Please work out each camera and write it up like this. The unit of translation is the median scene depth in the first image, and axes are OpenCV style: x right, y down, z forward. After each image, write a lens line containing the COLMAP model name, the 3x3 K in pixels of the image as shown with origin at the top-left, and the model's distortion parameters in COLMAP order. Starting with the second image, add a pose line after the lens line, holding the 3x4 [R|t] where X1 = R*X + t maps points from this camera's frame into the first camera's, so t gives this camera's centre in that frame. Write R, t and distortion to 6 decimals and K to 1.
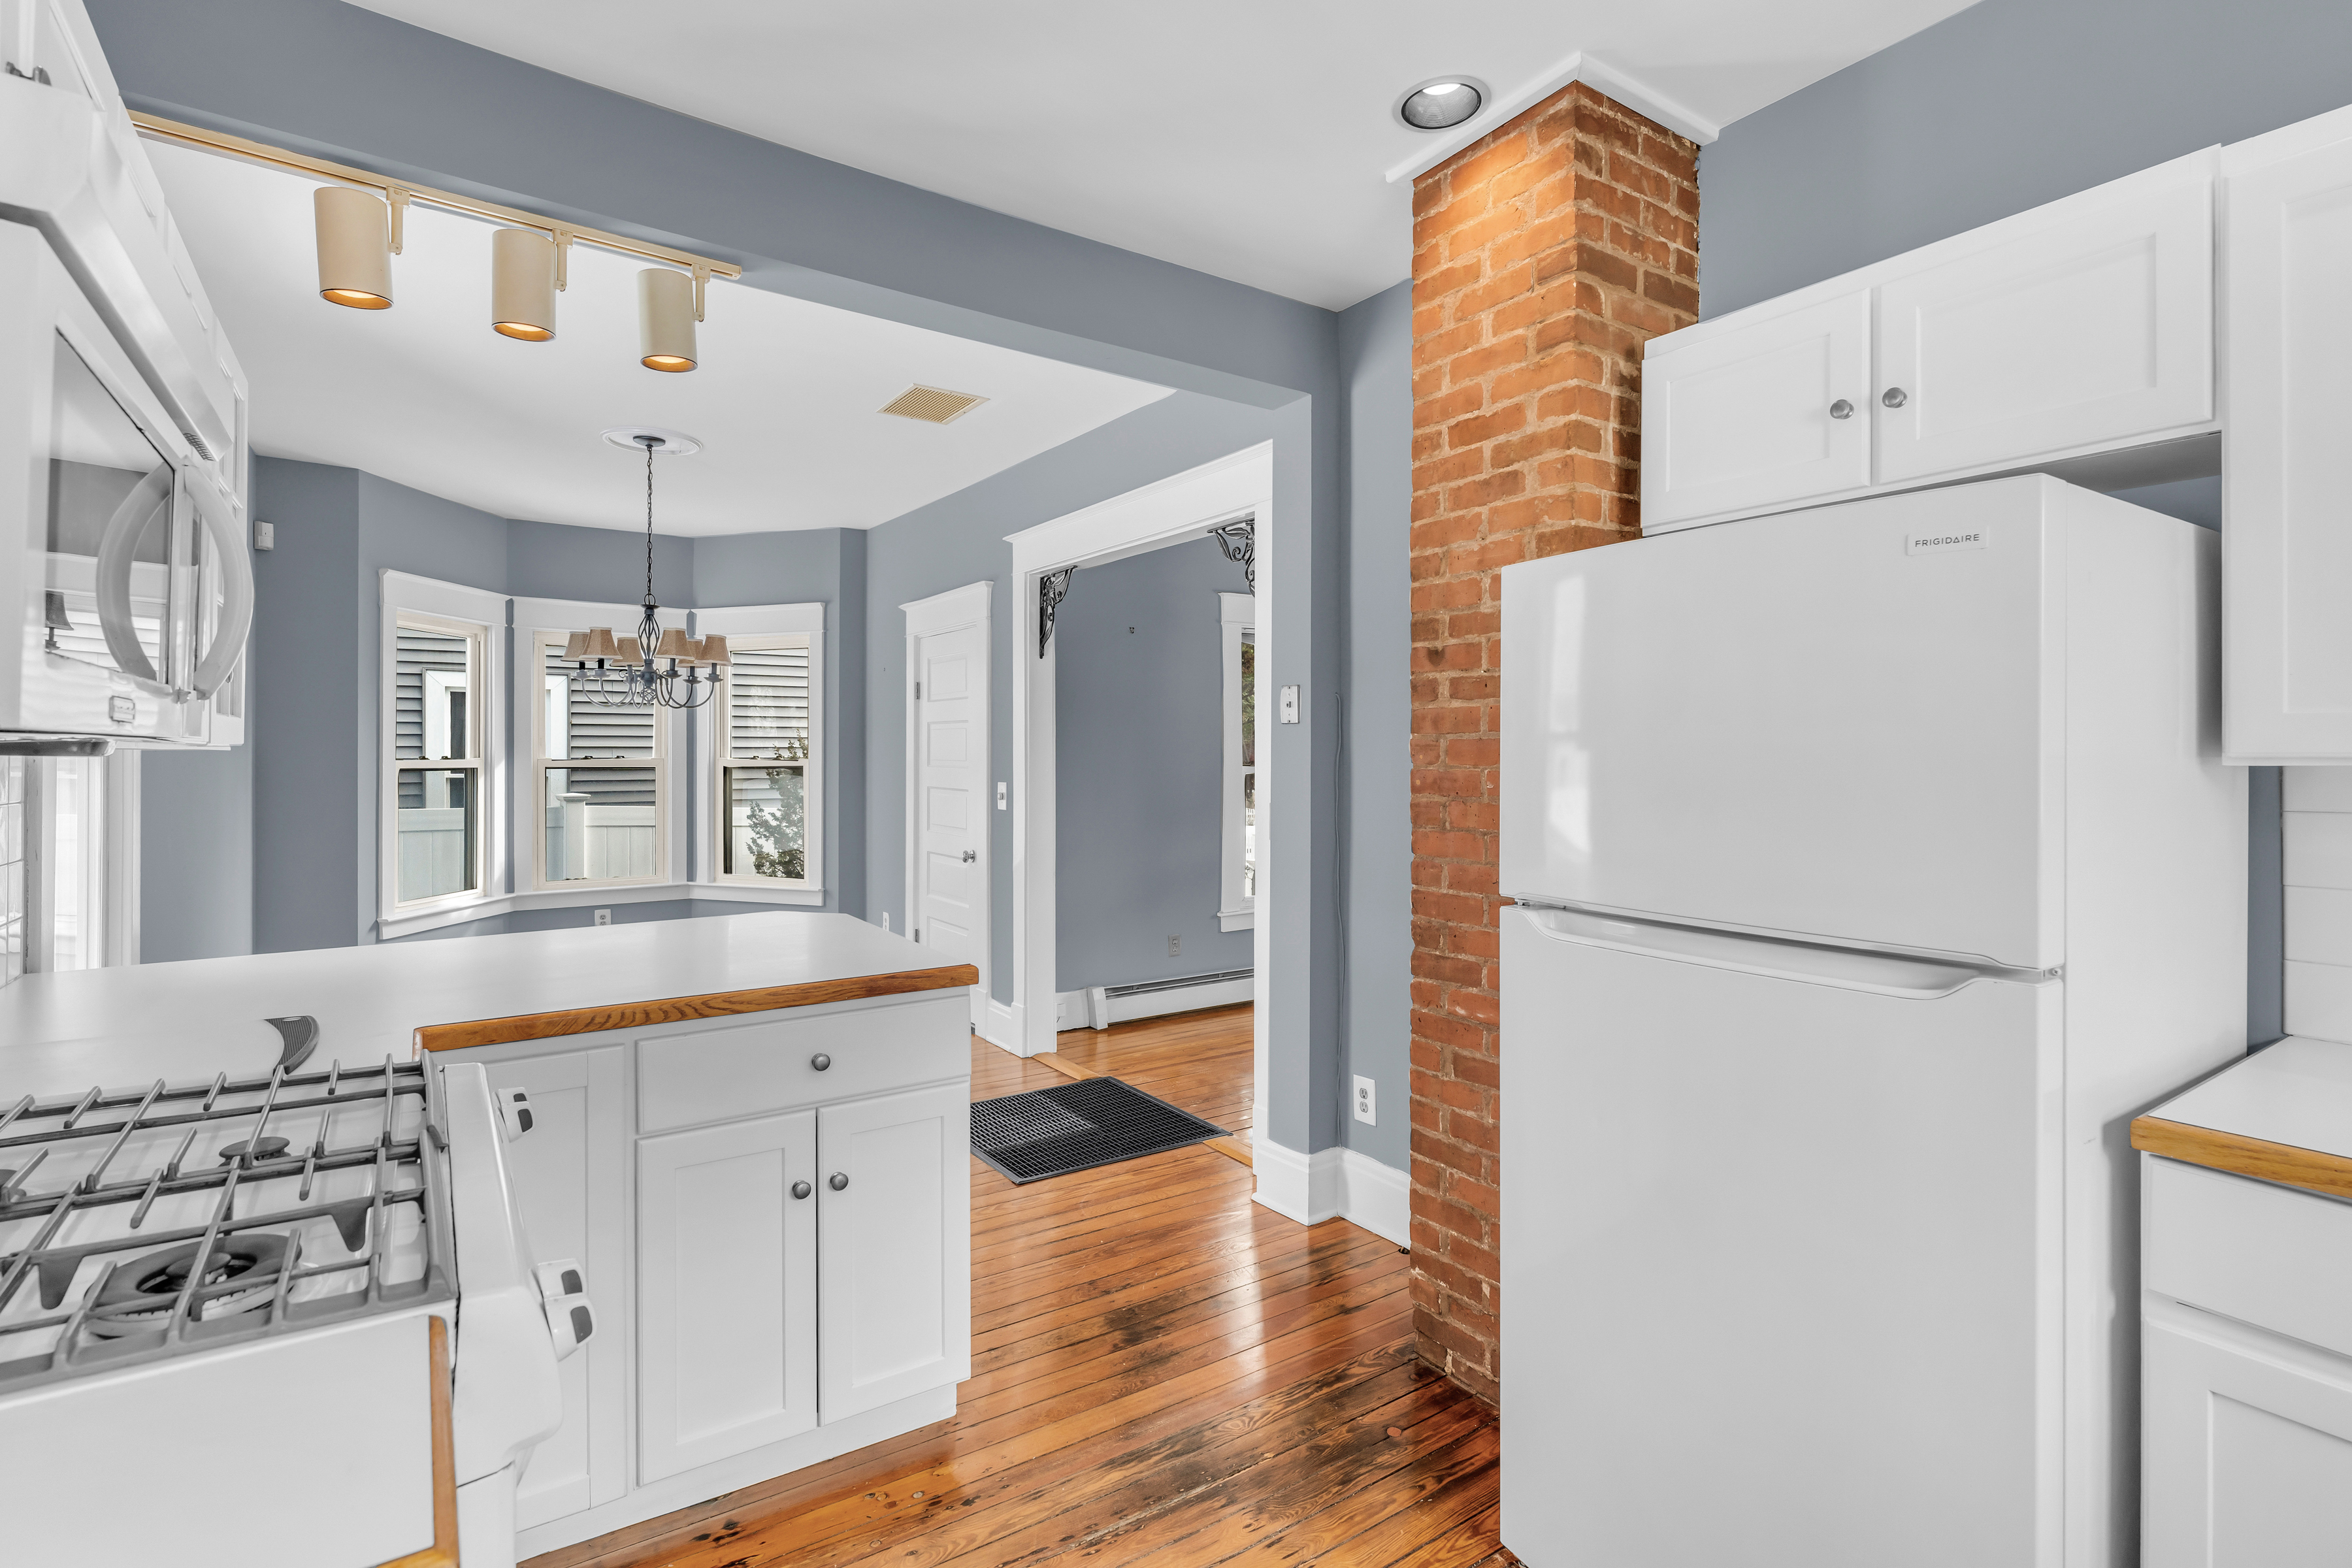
lens RADIAL K [[1122.6, 0, 1169.4], [0, 1122.6, 755.1], [0, 0, 1]] dist [-0.001477, -0.000312]
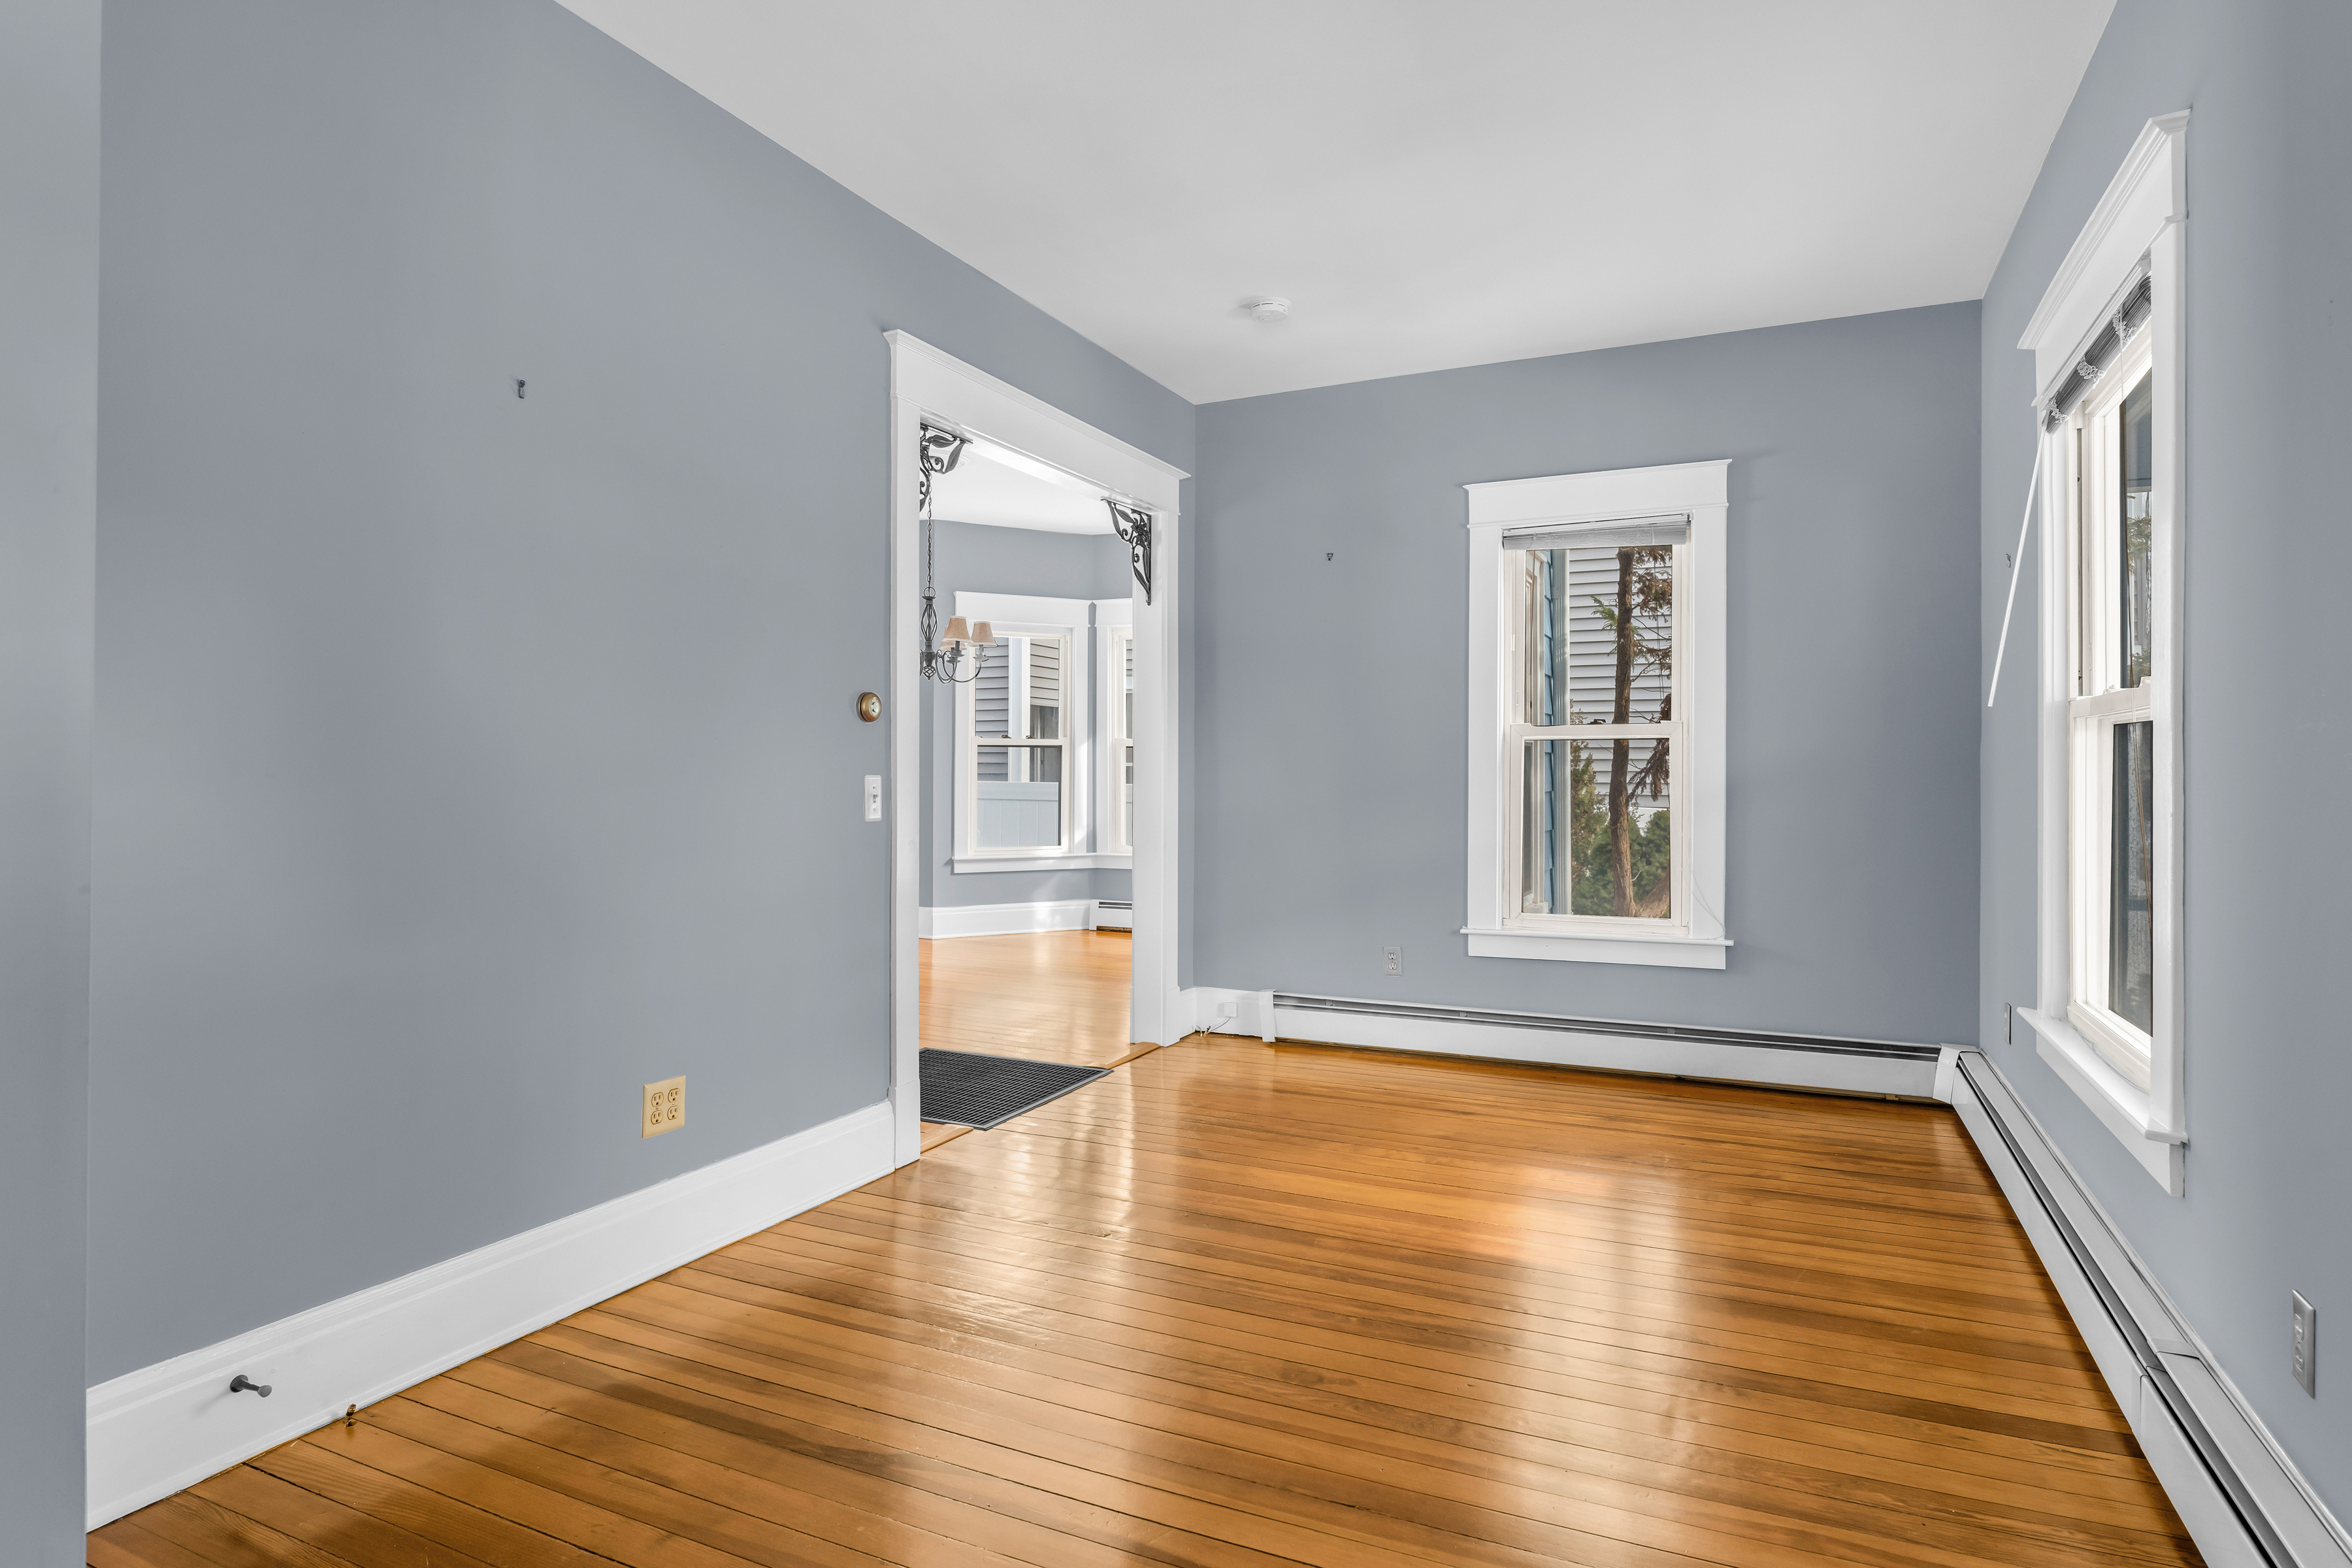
lens RADIAL K [[1277.1, 0, 1180.7], [0, 1277.1, 763.9], [0, 0, 1]] dist [-0.002913, -0.000519]
pose [[0.510224, -0.002987, -0.860037, 0.672503], [-0.003810, 0.999976, -0.005733, 0.040694], [0.860033, 0.006202, 0.510200, 0.429271]]
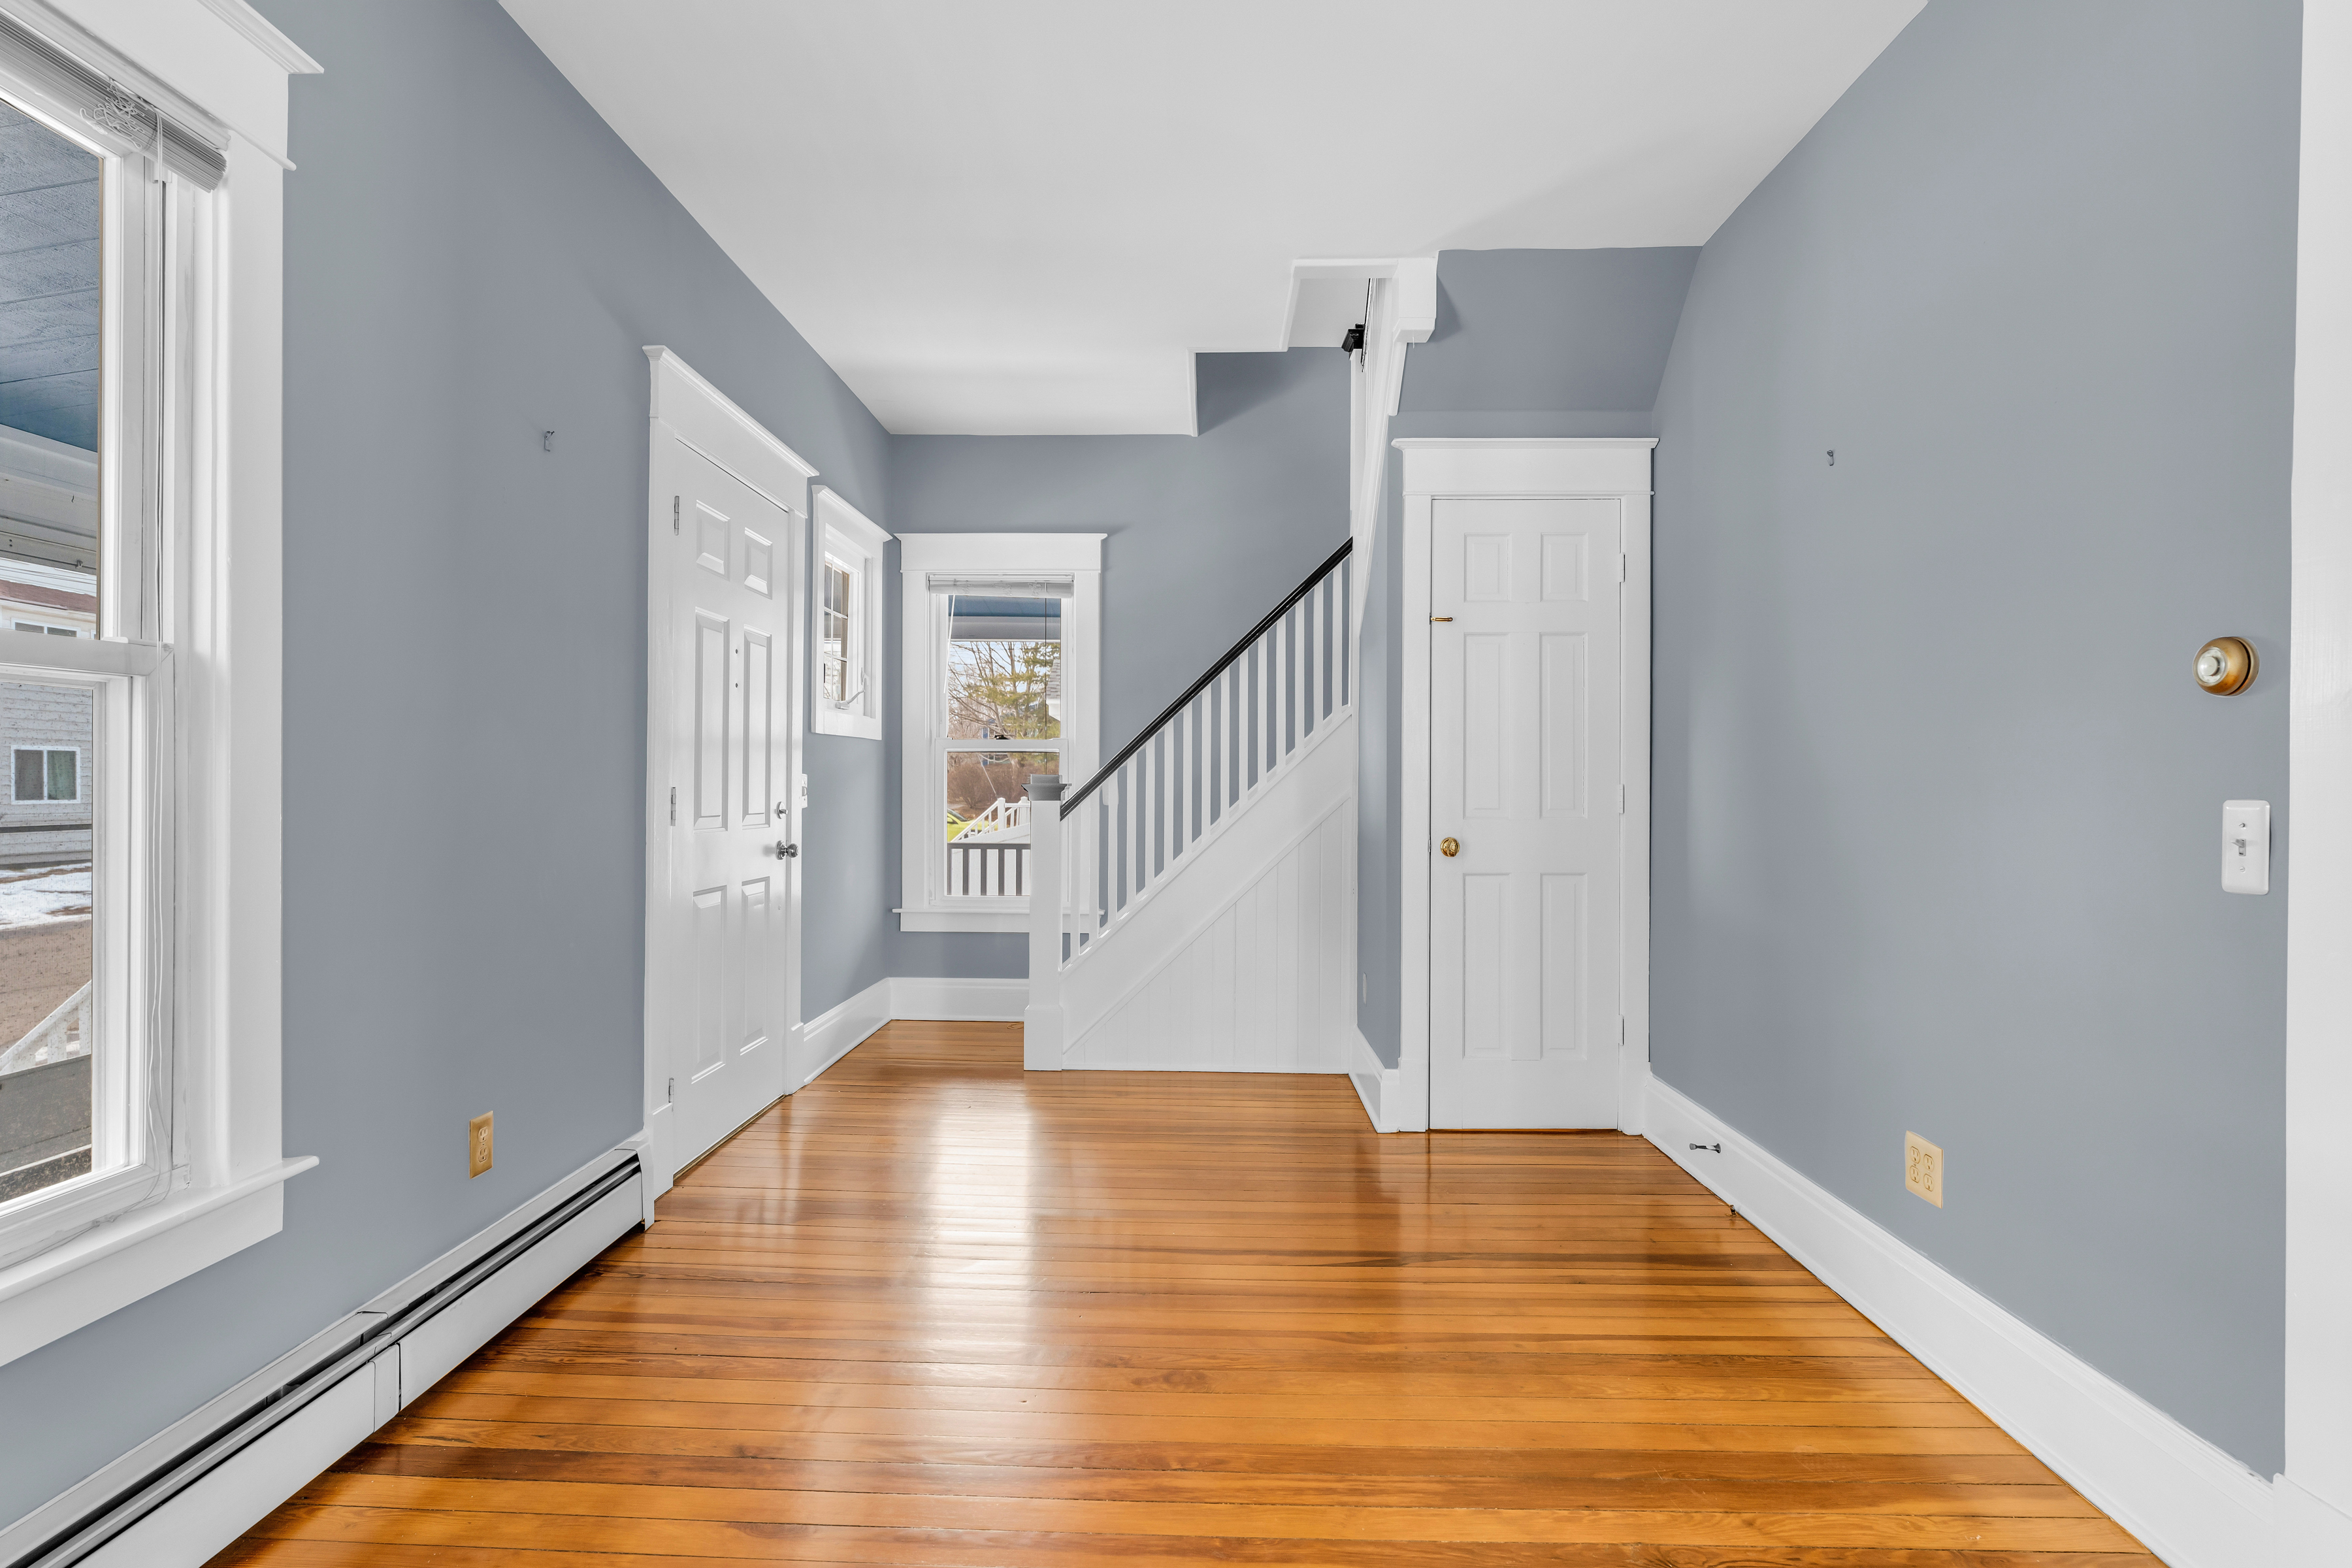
lens RADIAL K [[1182.9, 0, 1170.3], [0, 1182.9, 780.2], [0, 0, 1]] dist [0.000931, -0.000279]
pose [[-0.807560, -0.006012, 0.589755, 0.128778], [-0.007820, 0.999969, -0.000514, 0.040463], [-0.589734, -0.005027, -0.807582, 0.976612]]
